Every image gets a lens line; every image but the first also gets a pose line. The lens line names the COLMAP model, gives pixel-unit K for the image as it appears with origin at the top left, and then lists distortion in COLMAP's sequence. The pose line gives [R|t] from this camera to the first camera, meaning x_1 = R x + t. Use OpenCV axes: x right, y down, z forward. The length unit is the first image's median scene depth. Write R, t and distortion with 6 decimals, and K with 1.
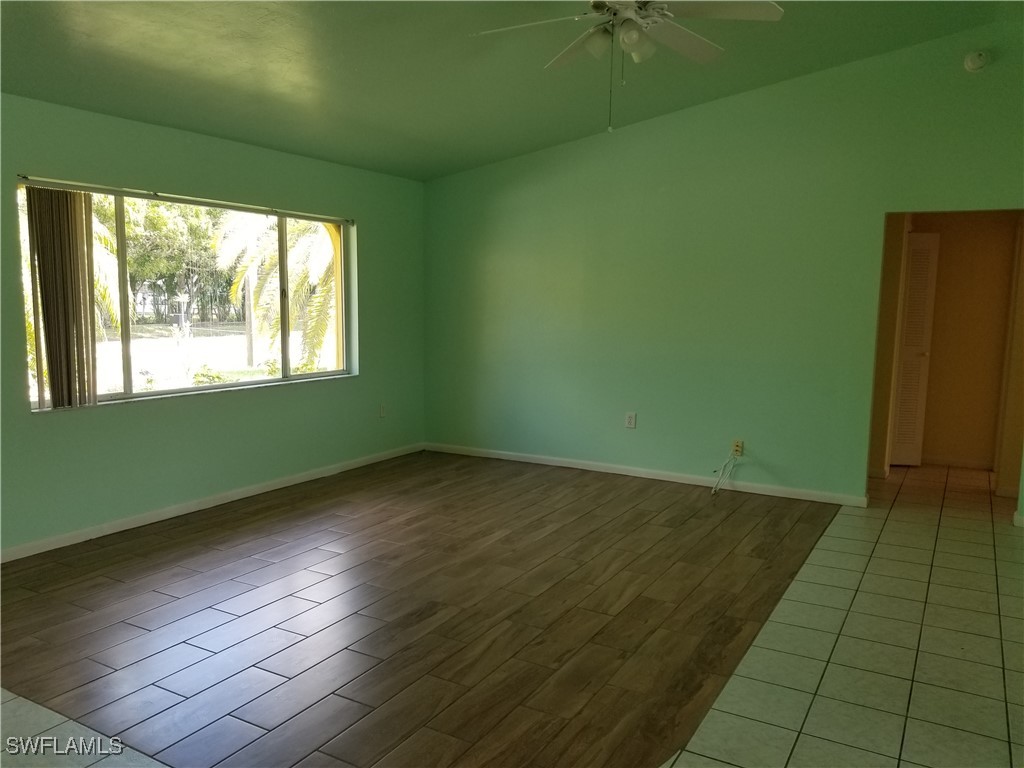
lens RADIAL K [[802.5, 0, 512.0], [0, 802.5, 384.0], [0, 0, 1]] dist [0.046282, -0.004074]
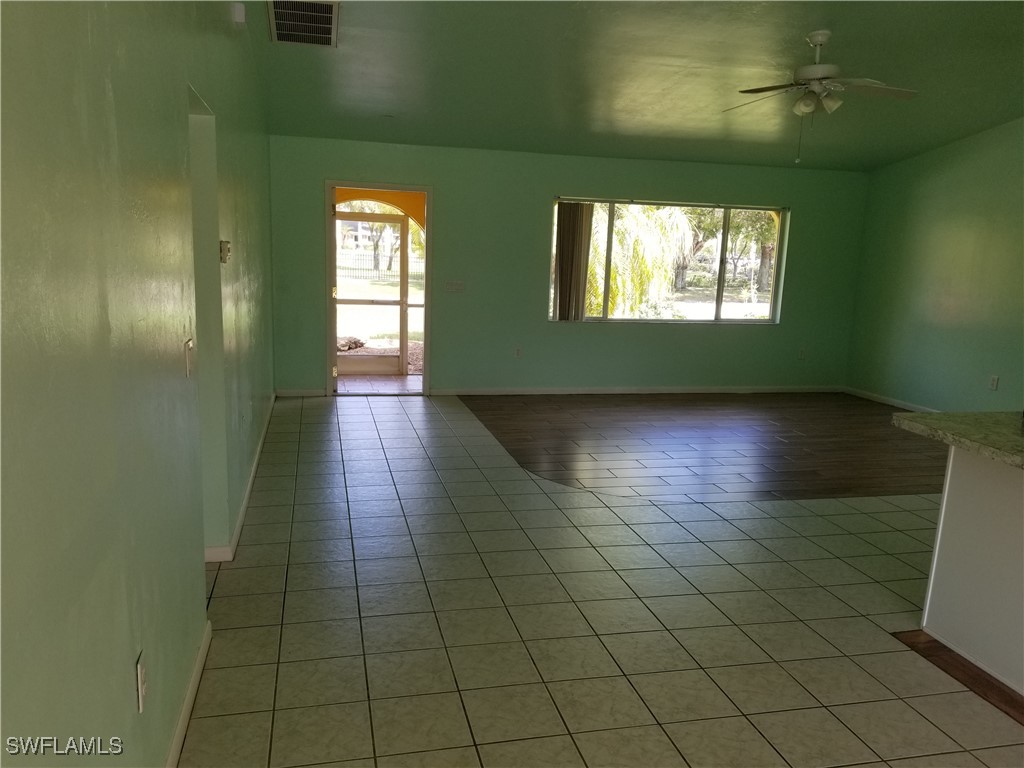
lens RADIAL K [[793.6, 0, 512.0], [0, 793.6, 384.0], [0, 0, 1]] dist [-0.001125, -0.004736]
pose [[0.691934, 0.130363, -0.710094, 0.586212], [-0.101424, 0.991361, 0.083169, 0.029214], [0.714801, 0.014473, 0.699178, -0.308697]]
